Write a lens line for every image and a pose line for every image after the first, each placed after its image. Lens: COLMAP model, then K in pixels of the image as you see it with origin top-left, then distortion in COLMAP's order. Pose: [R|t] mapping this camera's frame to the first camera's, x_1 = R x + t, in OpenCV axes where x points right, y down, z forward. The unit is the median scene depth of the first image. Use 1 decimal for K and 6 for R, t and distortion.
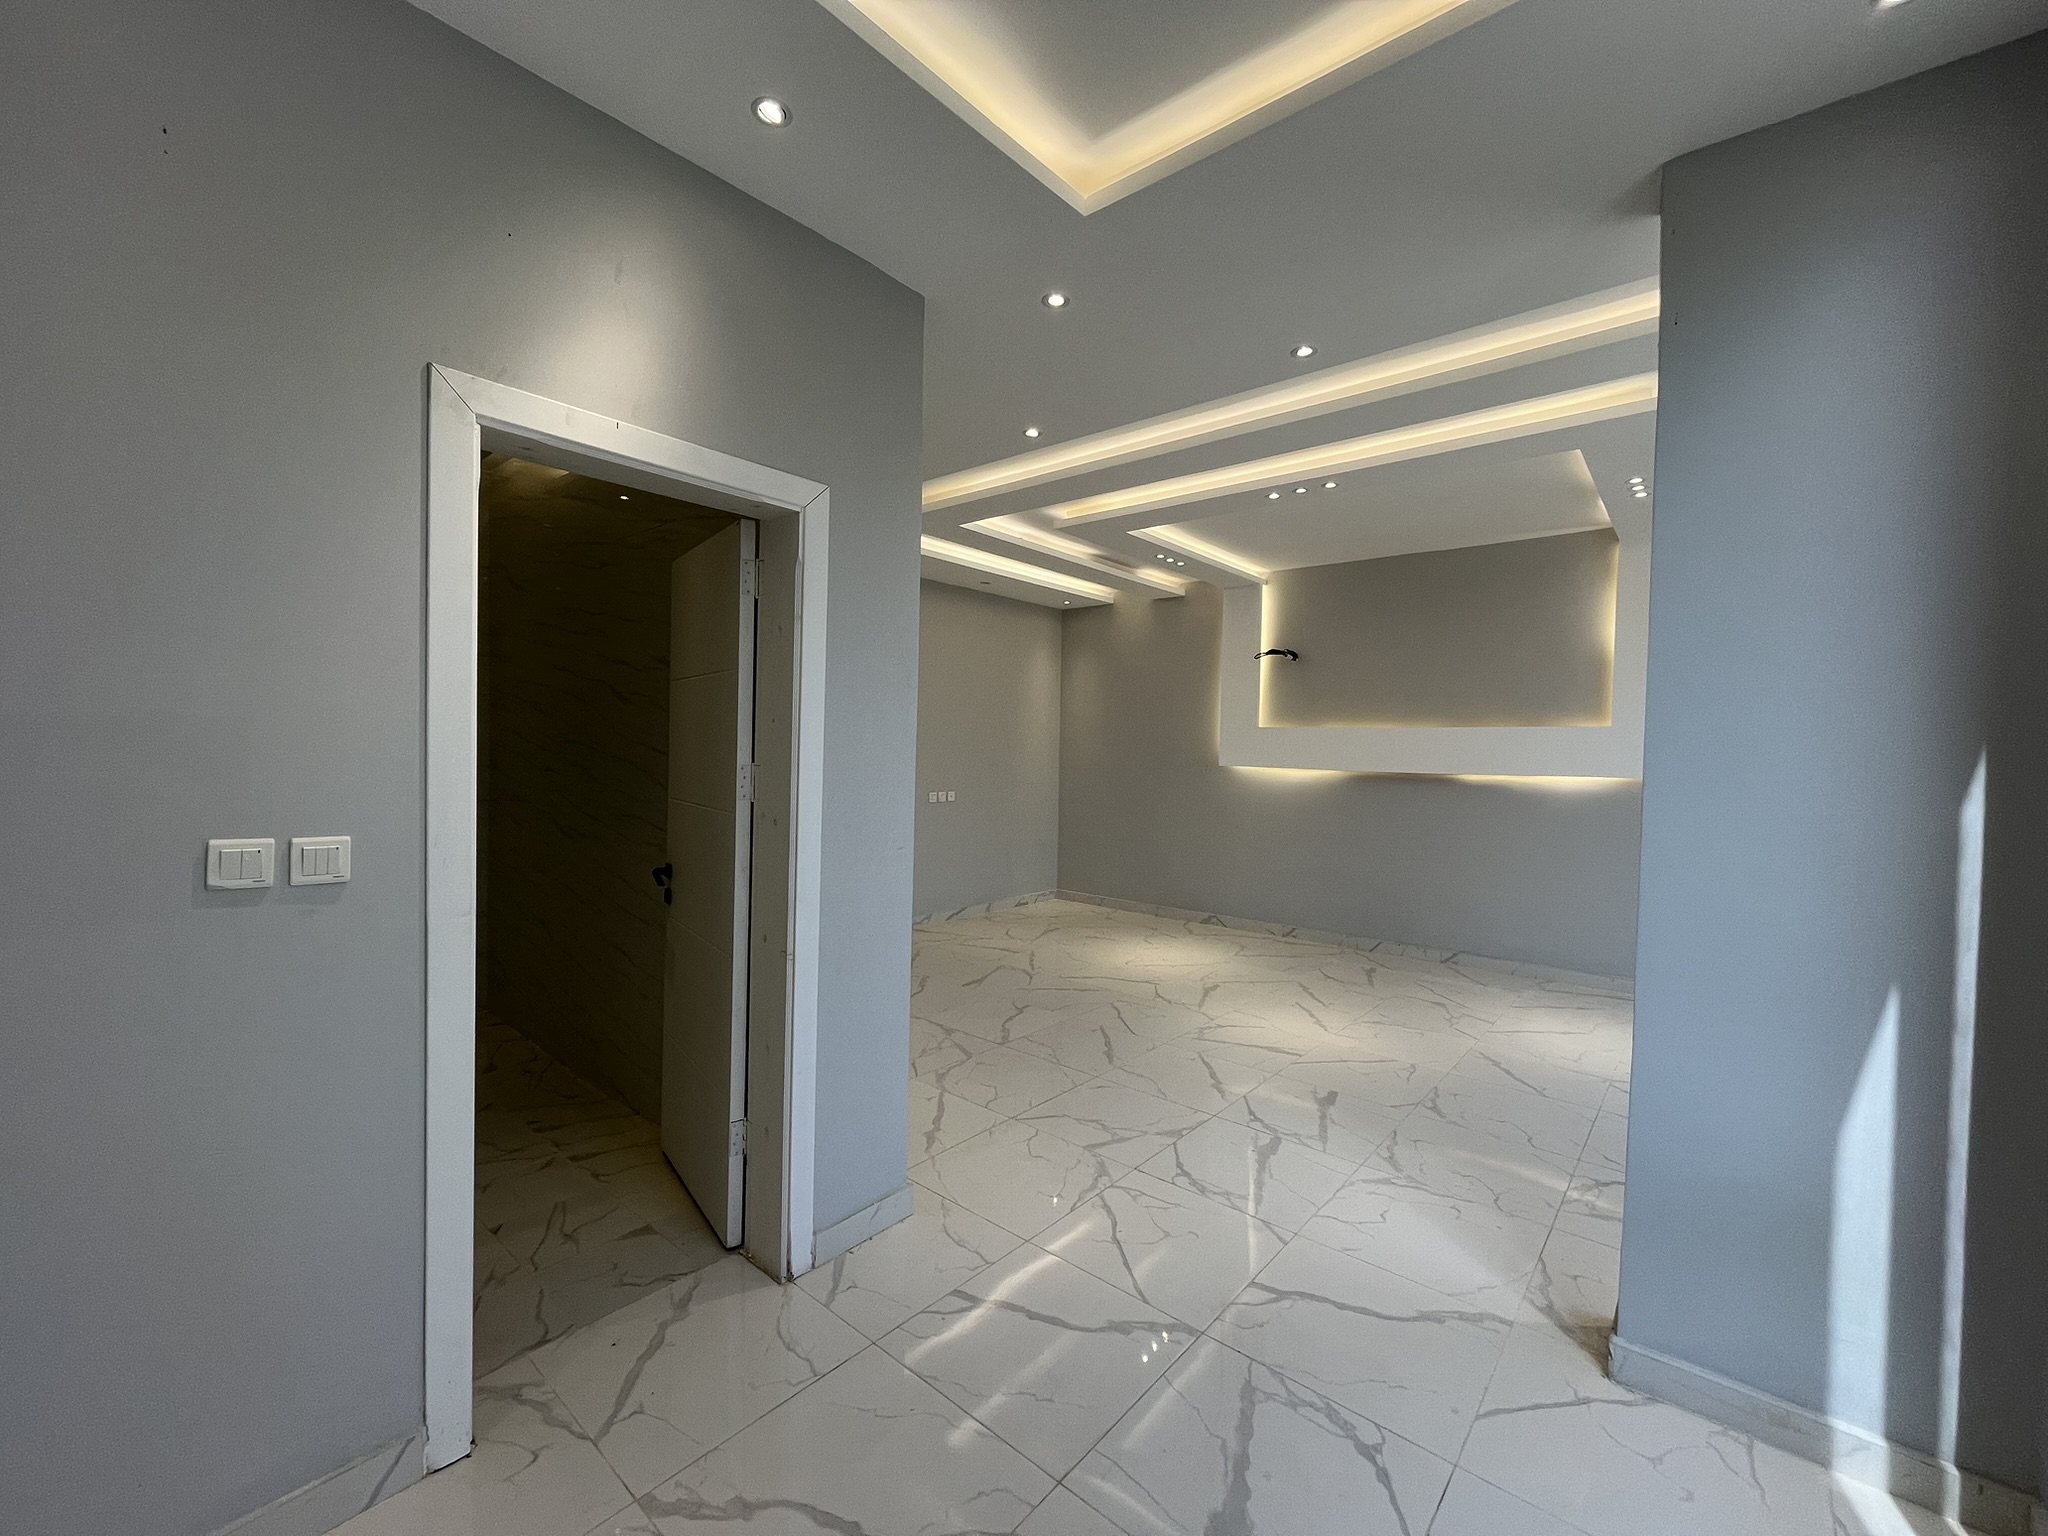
lens RADIAL K [[828.0, 0, 1032.7], [0, 828.0, 754.7], [0, 0, 1]] dist [0.000115, -0.000757]
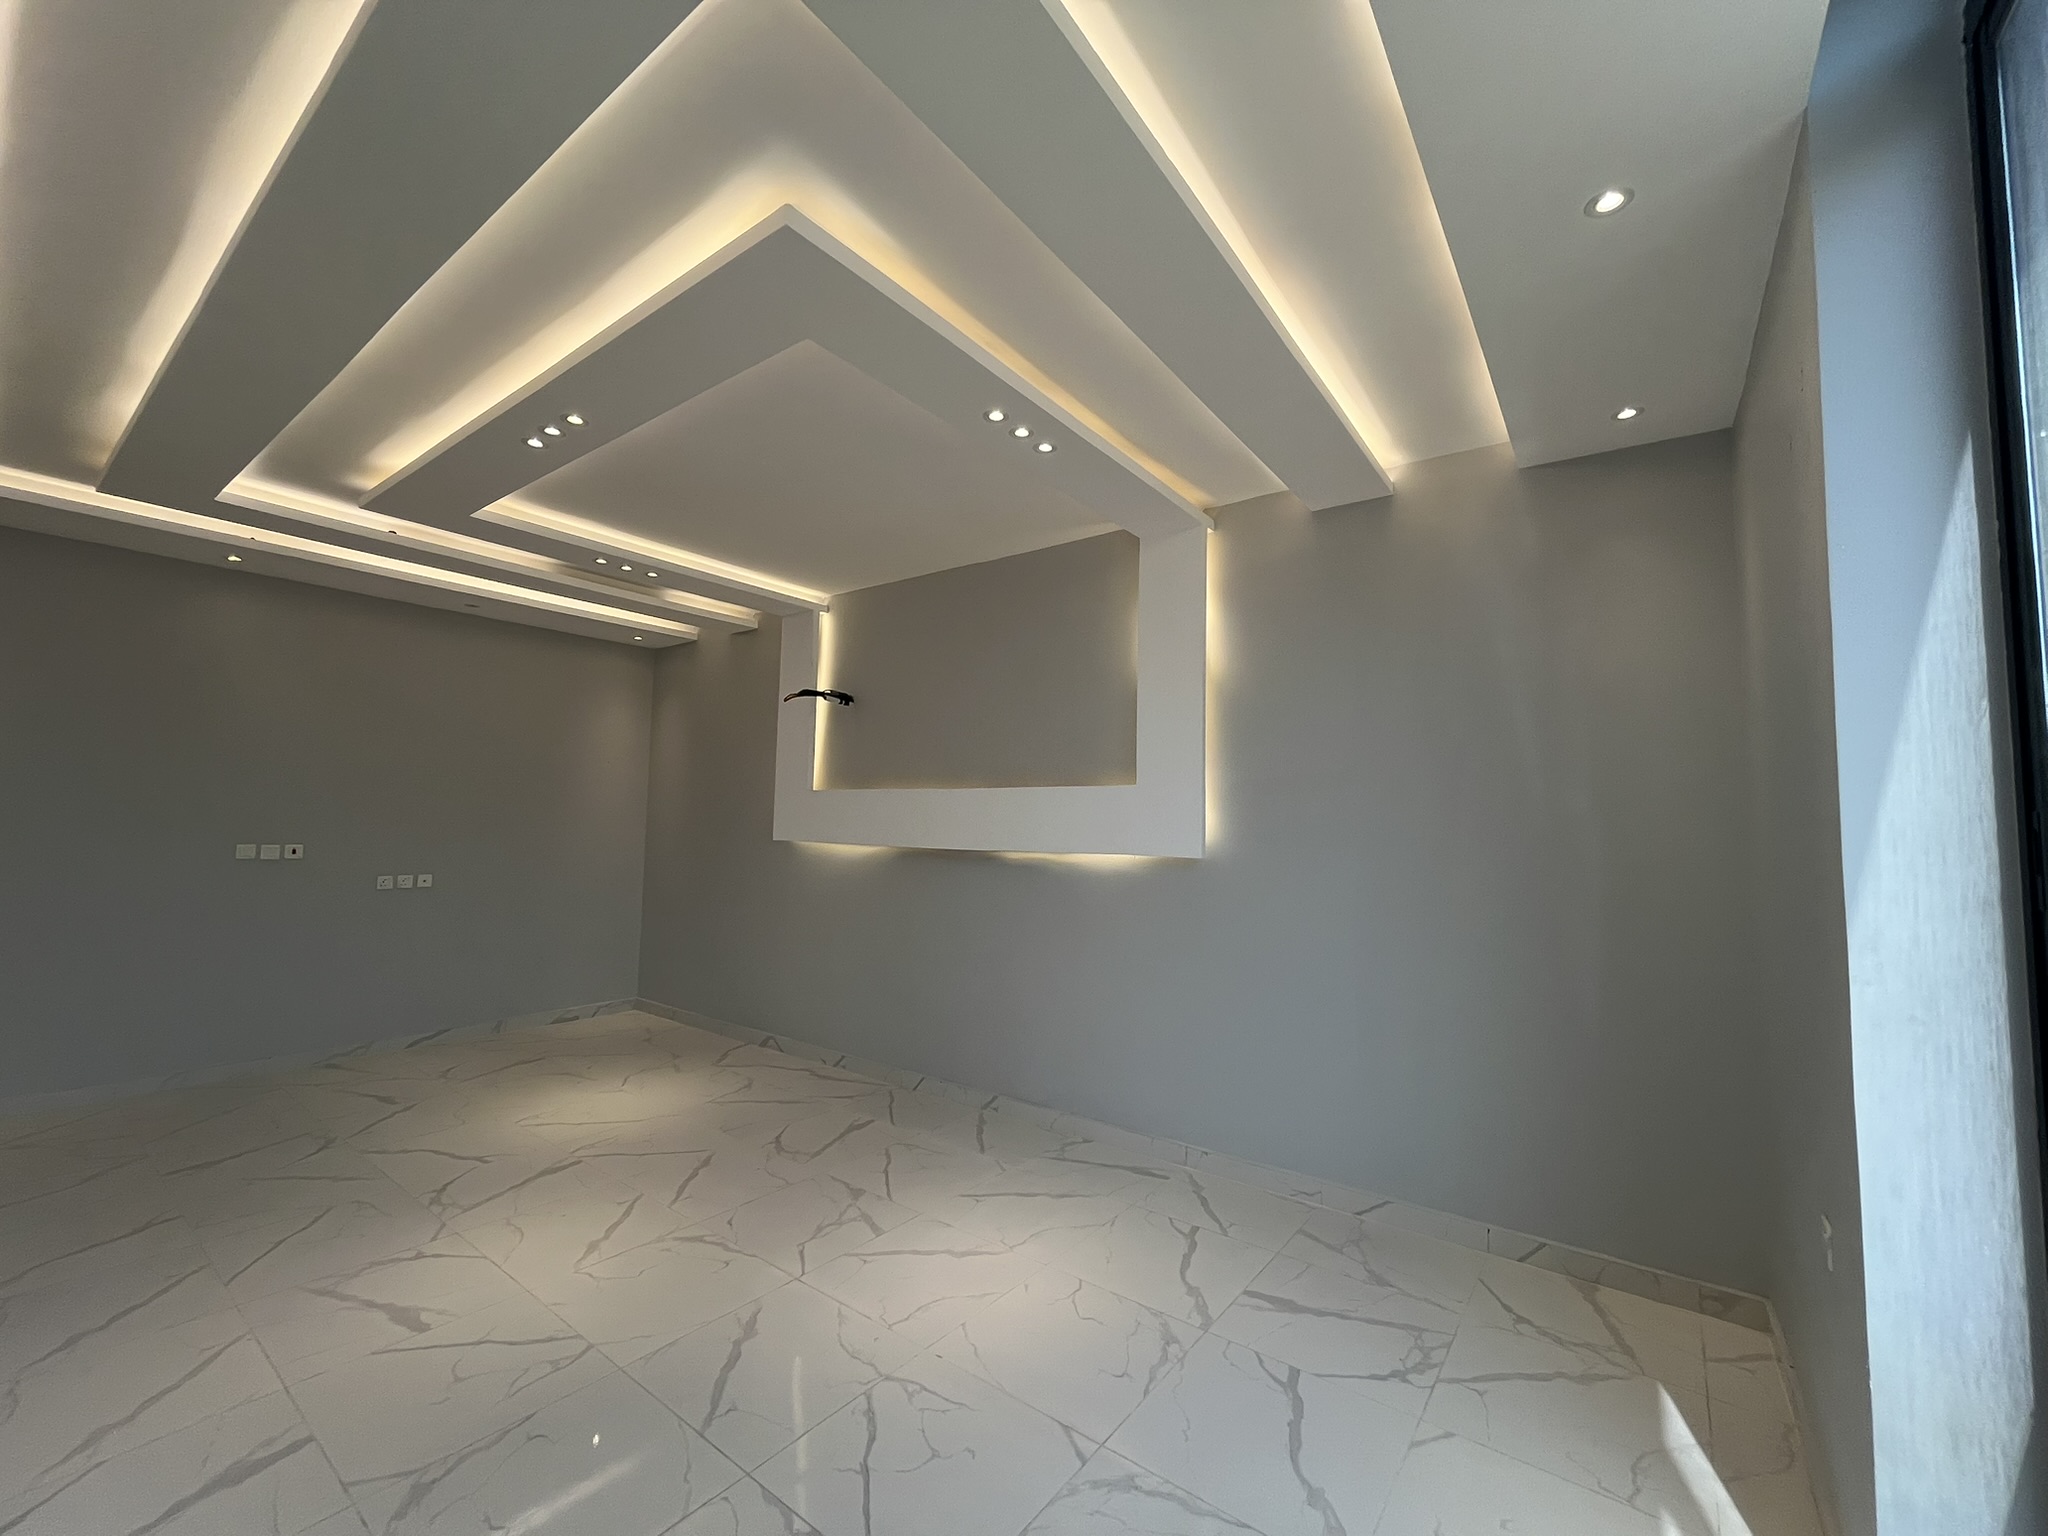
lens RADIAL K [[828.0, 0, 1015.2], [0, 828.0, 779.8], [0, 0, 1]] dist [0.000115, -0.000757]
pose [[0.997986, 0.004834, 0.063257, 0.417067], [-0.000829, 0.998002, -0.063172, 0.005122], [-0.063436, 0.062992, 0.995996, 0.214050]]
